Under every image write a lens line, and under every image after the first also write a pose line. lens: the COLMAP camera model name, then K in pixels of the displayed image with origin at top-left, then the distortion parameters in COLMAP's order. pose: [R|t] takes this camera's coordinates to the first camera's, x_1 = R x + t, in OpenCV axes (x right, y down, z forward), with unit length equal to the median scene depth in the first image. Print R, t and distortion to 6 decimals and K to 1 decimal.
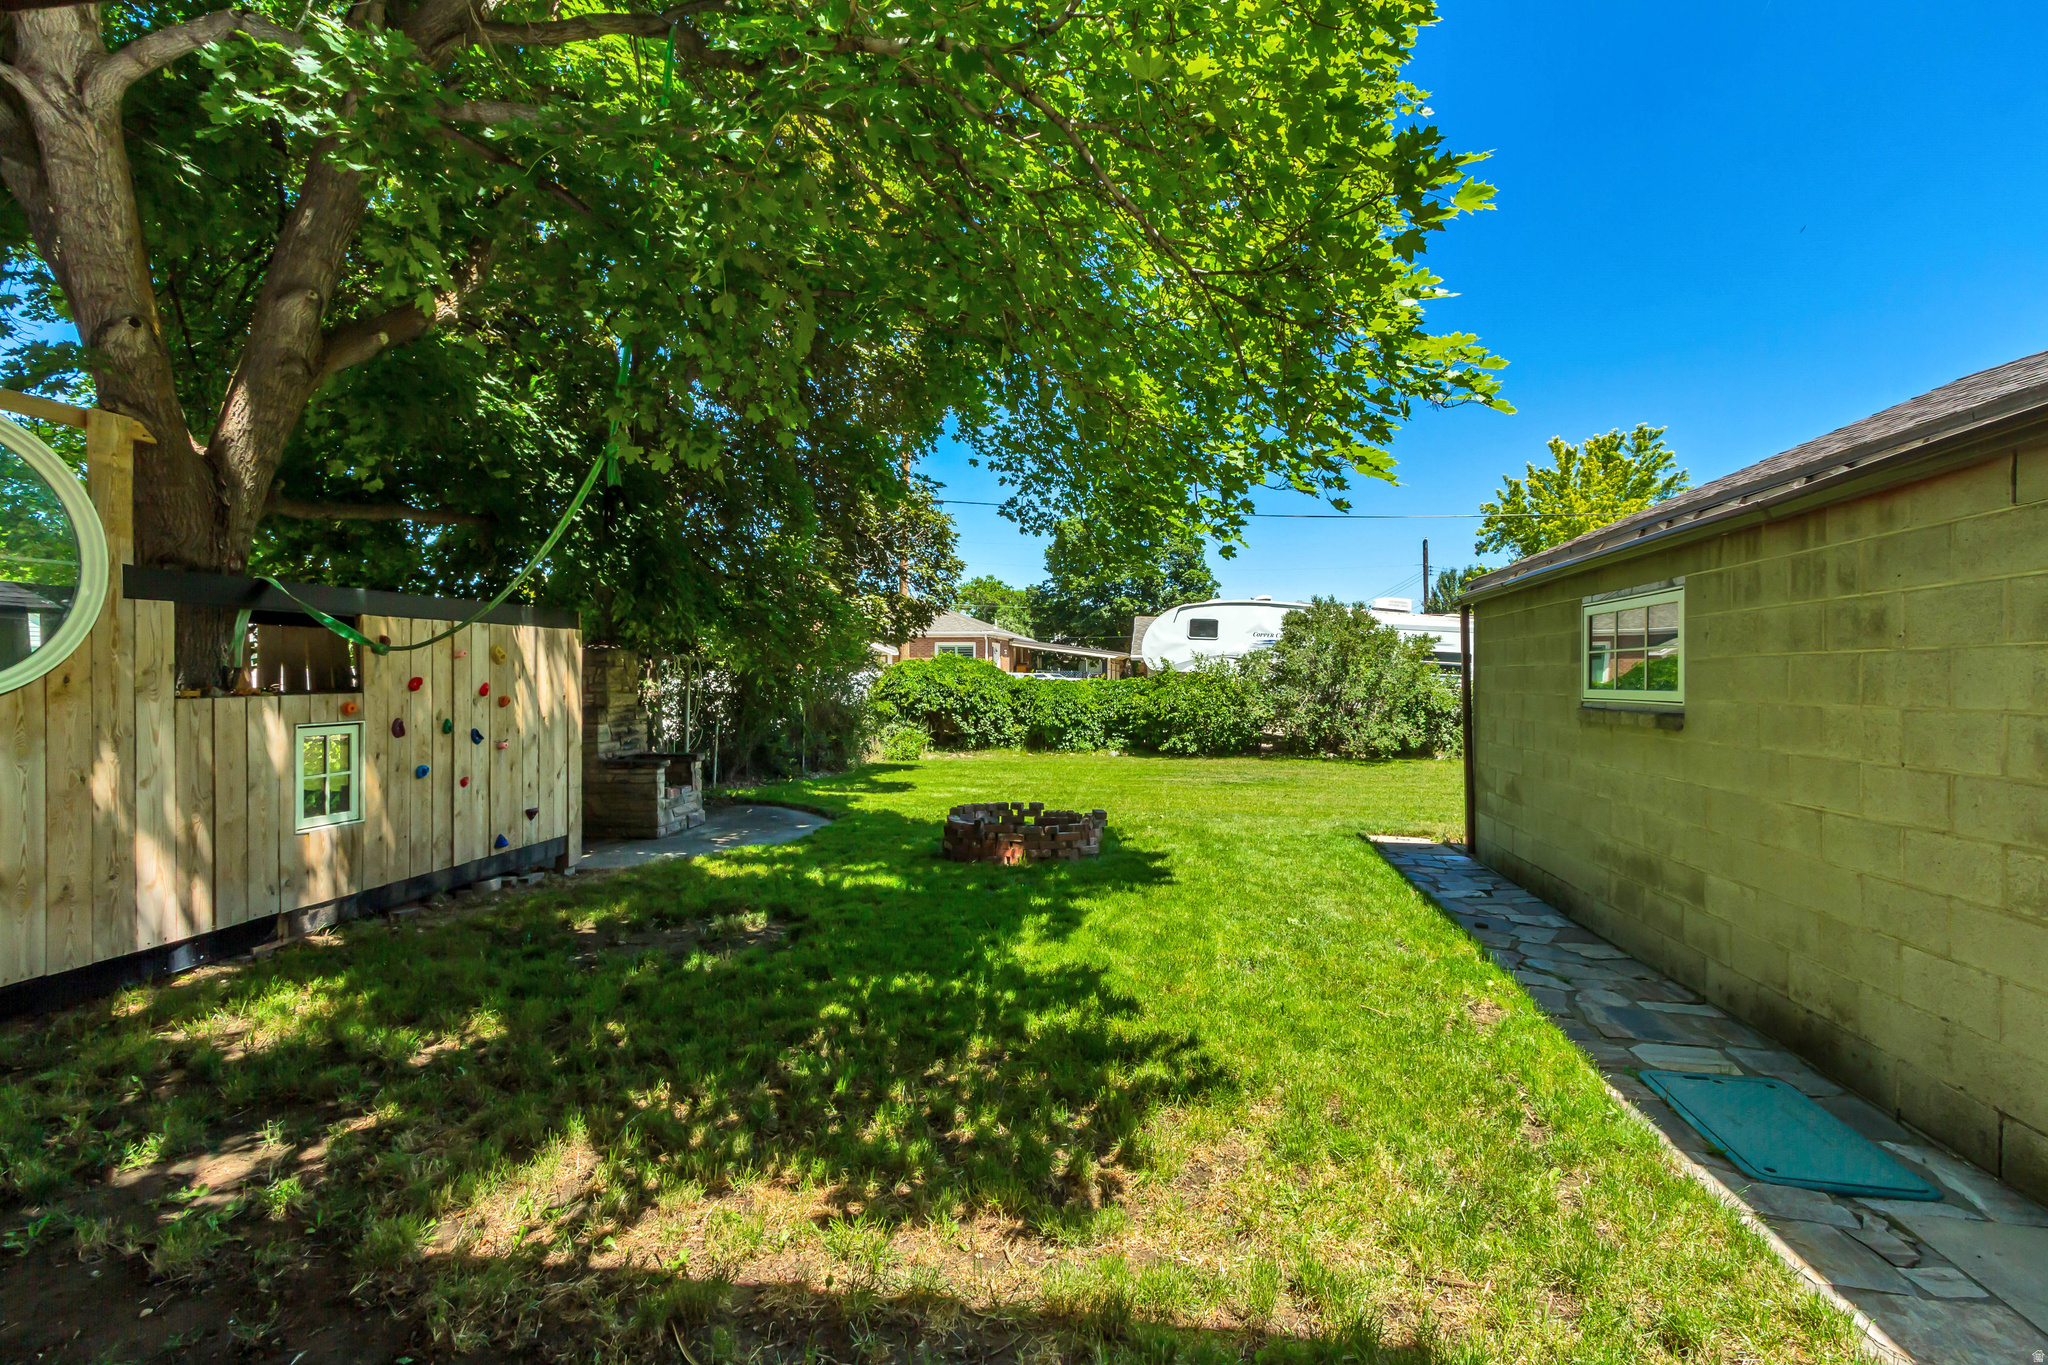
lens RADIAL K [[939.0, 0, 1017.0], [0, 939.0, 683.8], [0, 0, 1]] dist [0.008481, -0.000037]
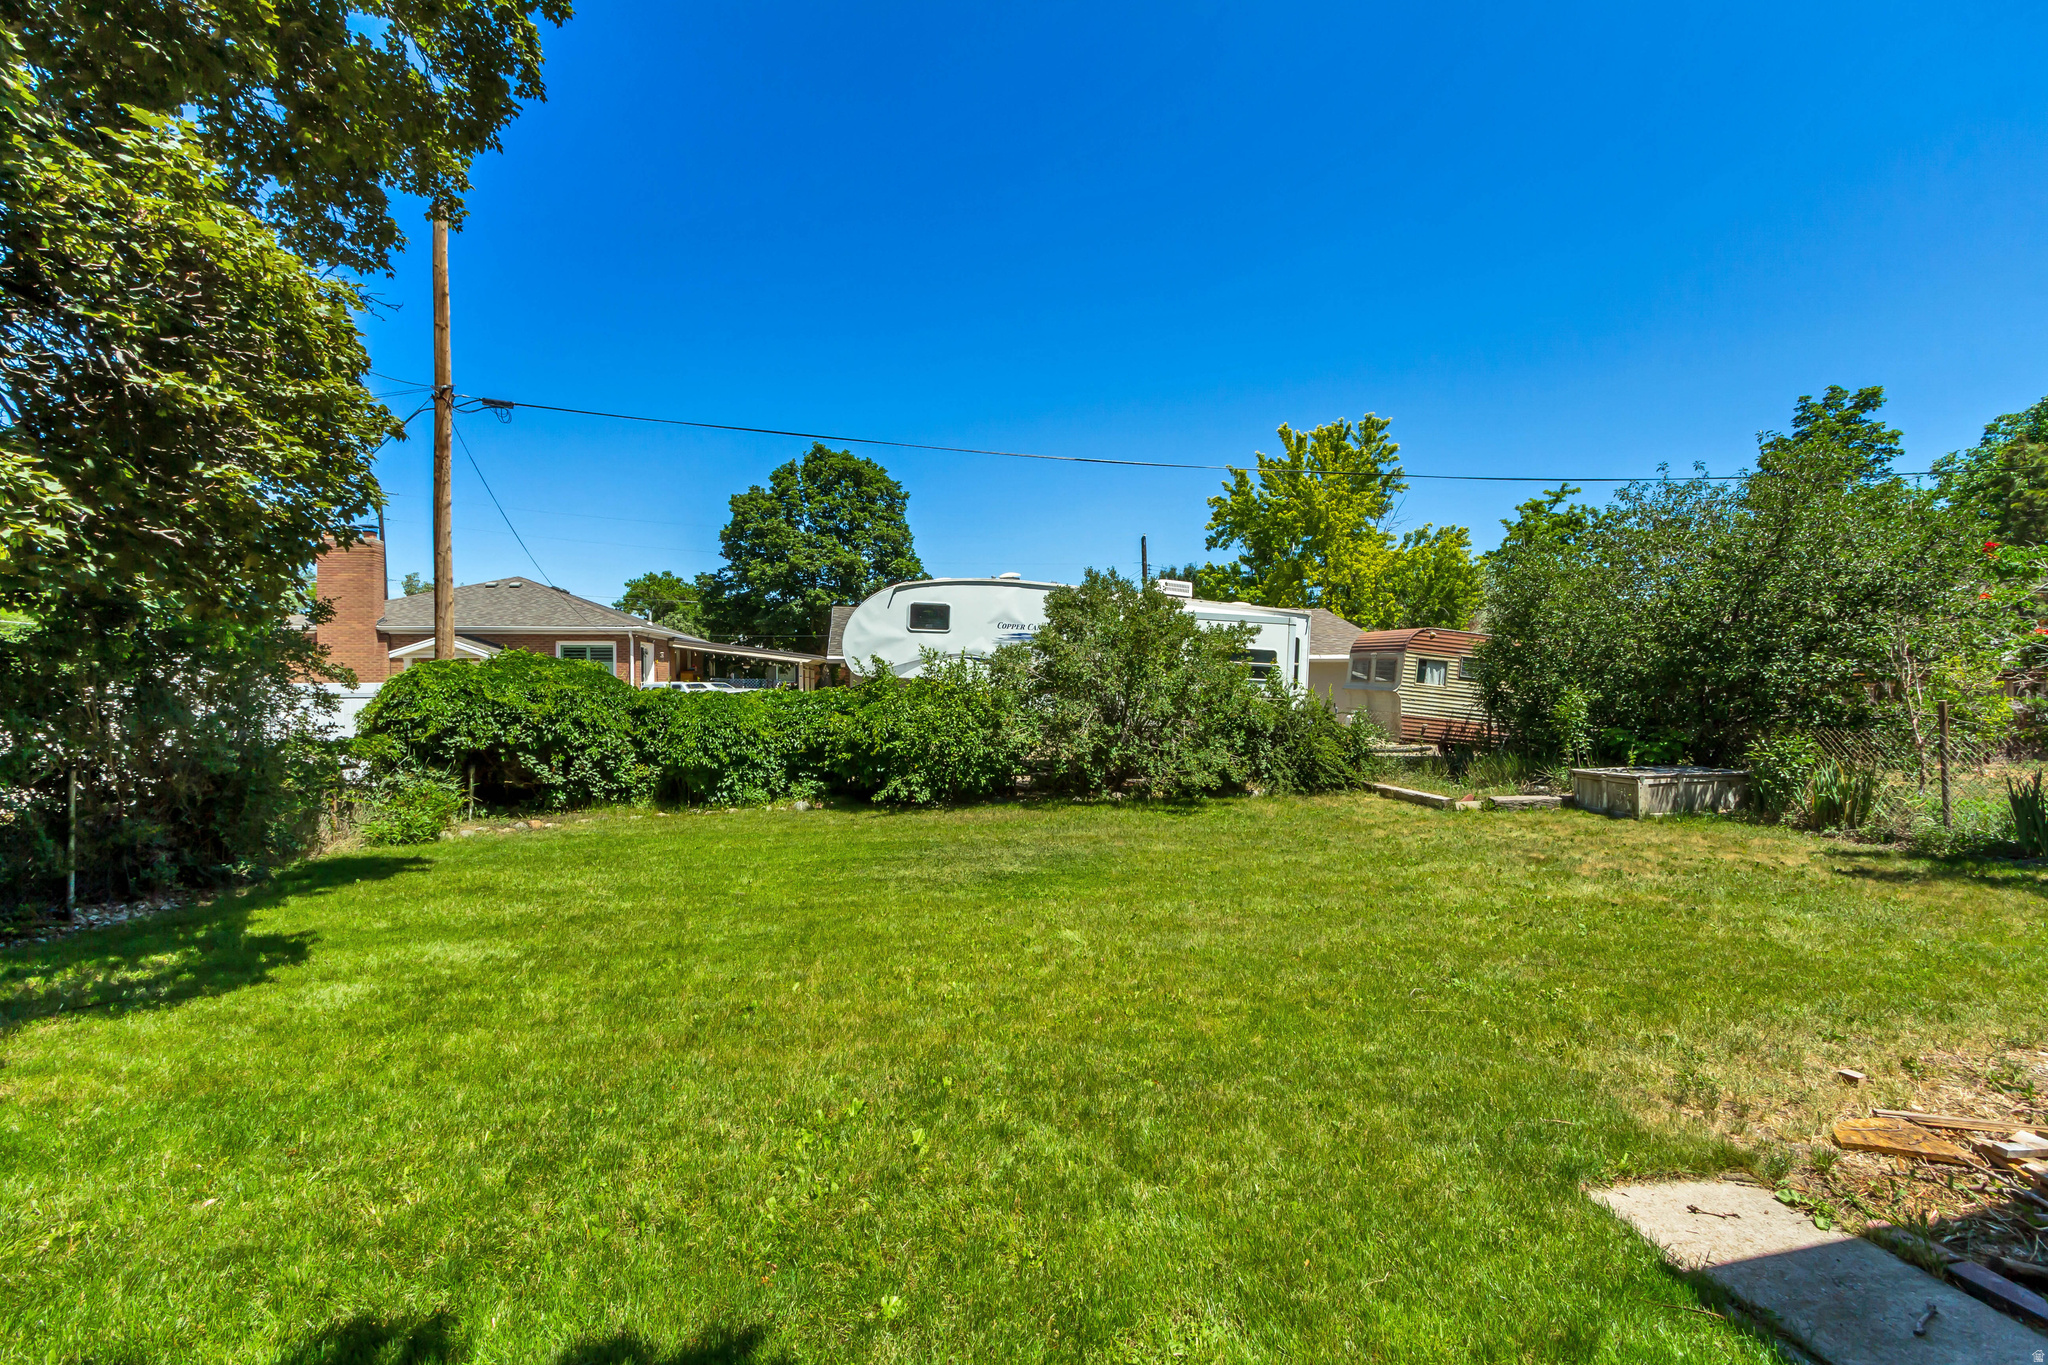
lens RADIAL K [[939.0, 0, 1017.0], [0, 939.0, 683.8], [0, 0, 1]] dist [0.008481, -0.000037]
pose [[0.950147, -0.010554, 0.311624, 0.044049], [0.012982, 0.999899, -0.005716, -0.003660], [-0.311532, 0.009477, 0.950188, 0.340262]]
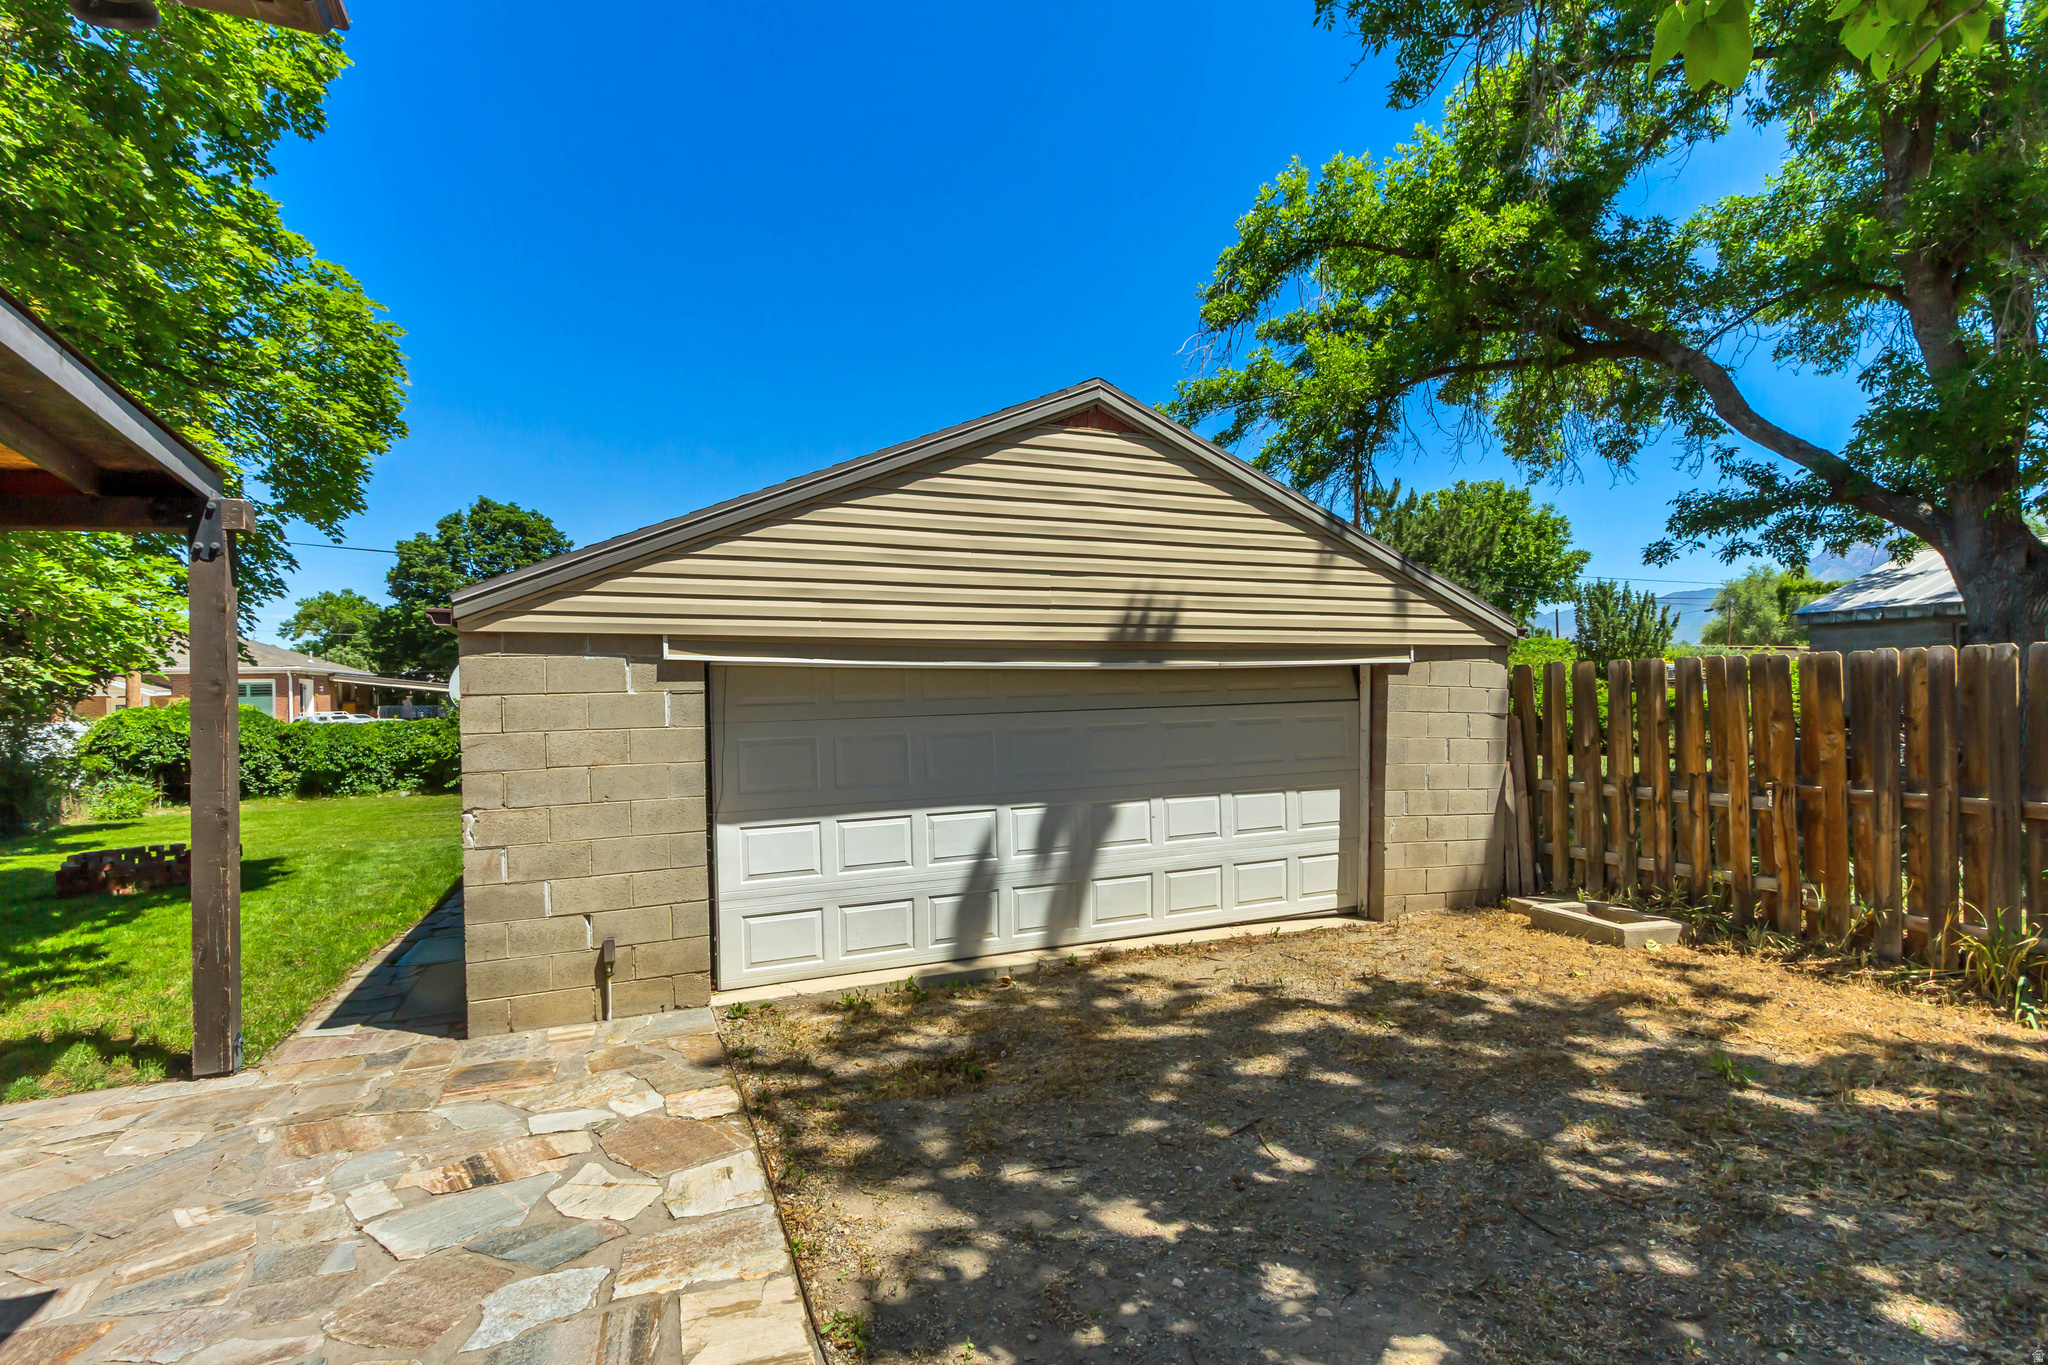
lens RADIAL K [[960.9, 0, 1021.1], [0, 960.9, 688.6], [0, 0, 1]] dist [0.001335, -0.001012]
pose [[0.845036, -0.019833, 0.534341, 0.115155], [0.029394, 0.999524, -0.009386, -0.010624], [-0.533901, 0.023638, 0.845217, -0.247156]]
